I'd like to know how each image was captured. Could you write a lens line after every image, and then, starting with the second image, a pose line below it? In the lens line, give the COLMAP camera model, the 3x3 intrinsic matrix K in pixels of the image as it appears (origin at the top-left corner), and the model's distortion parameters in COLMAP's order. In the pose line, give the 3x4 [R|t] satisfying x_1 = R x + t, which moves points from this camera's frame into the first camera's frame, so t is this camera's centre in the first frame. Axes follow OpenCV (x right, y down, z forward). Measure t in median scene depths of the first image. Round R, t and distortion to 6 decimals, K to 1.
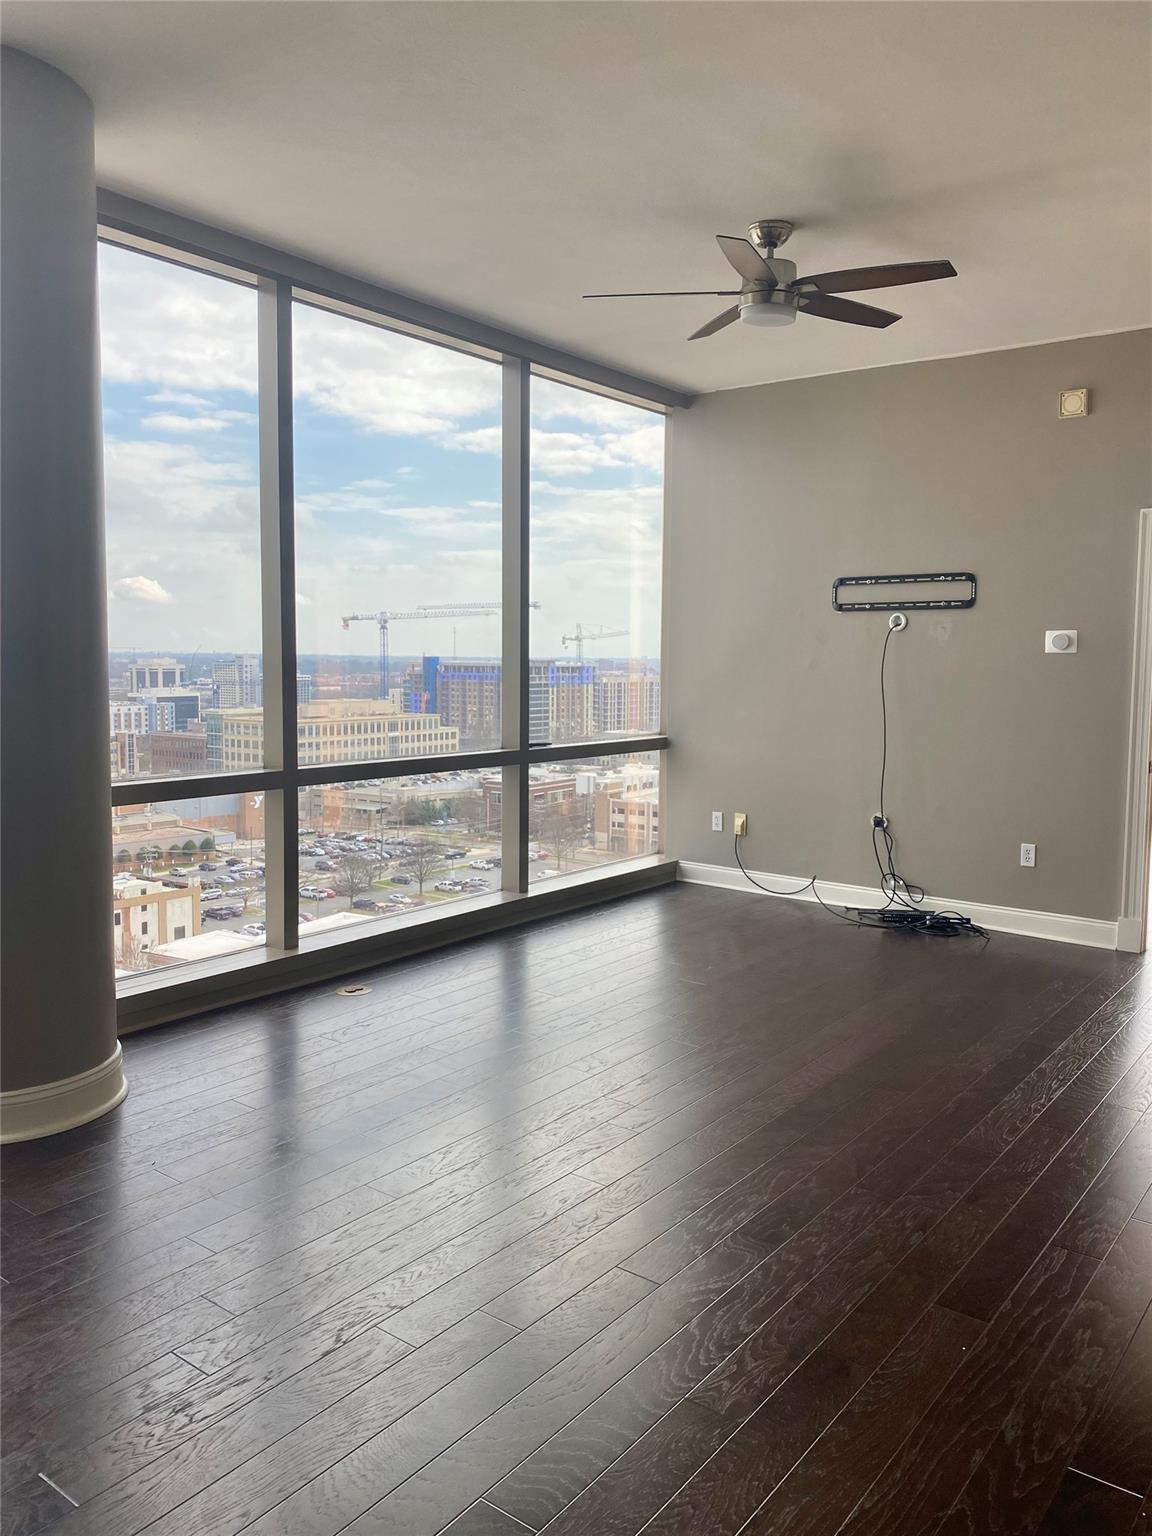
lens RADIAL K [[1168.7, 0, 576.0], [0, 1168.7, 768.0], [0, 0, 1]] dist [0.000082, -0.000059]
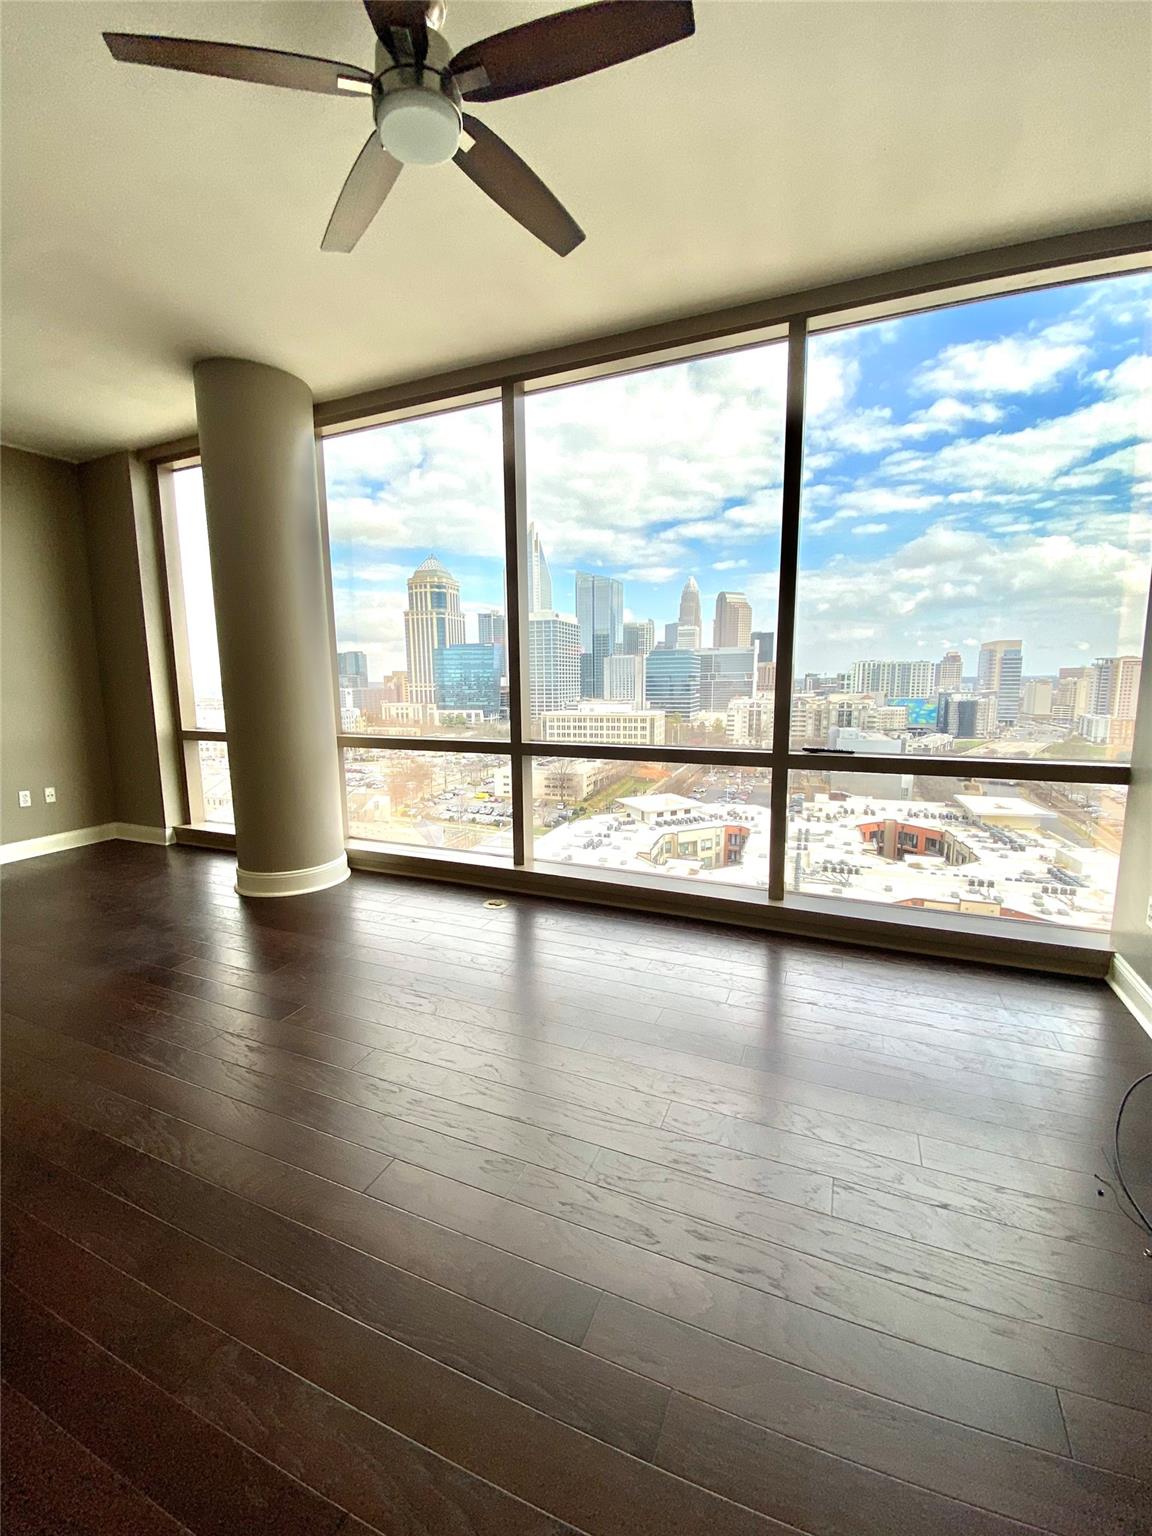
lens RADIAL K [[618.8, 0, 576.0], [0, 618.8, 768.0], [0, 0, 1]] dist [0.015779, -0.000027]
pose [[0.227379, 0.133688, -0.964586, 0.519559], [-0.077598, 0.989869, 0.118900, -0.064844], [0.970710, 0.047814, 0.235449, 0.911461]]
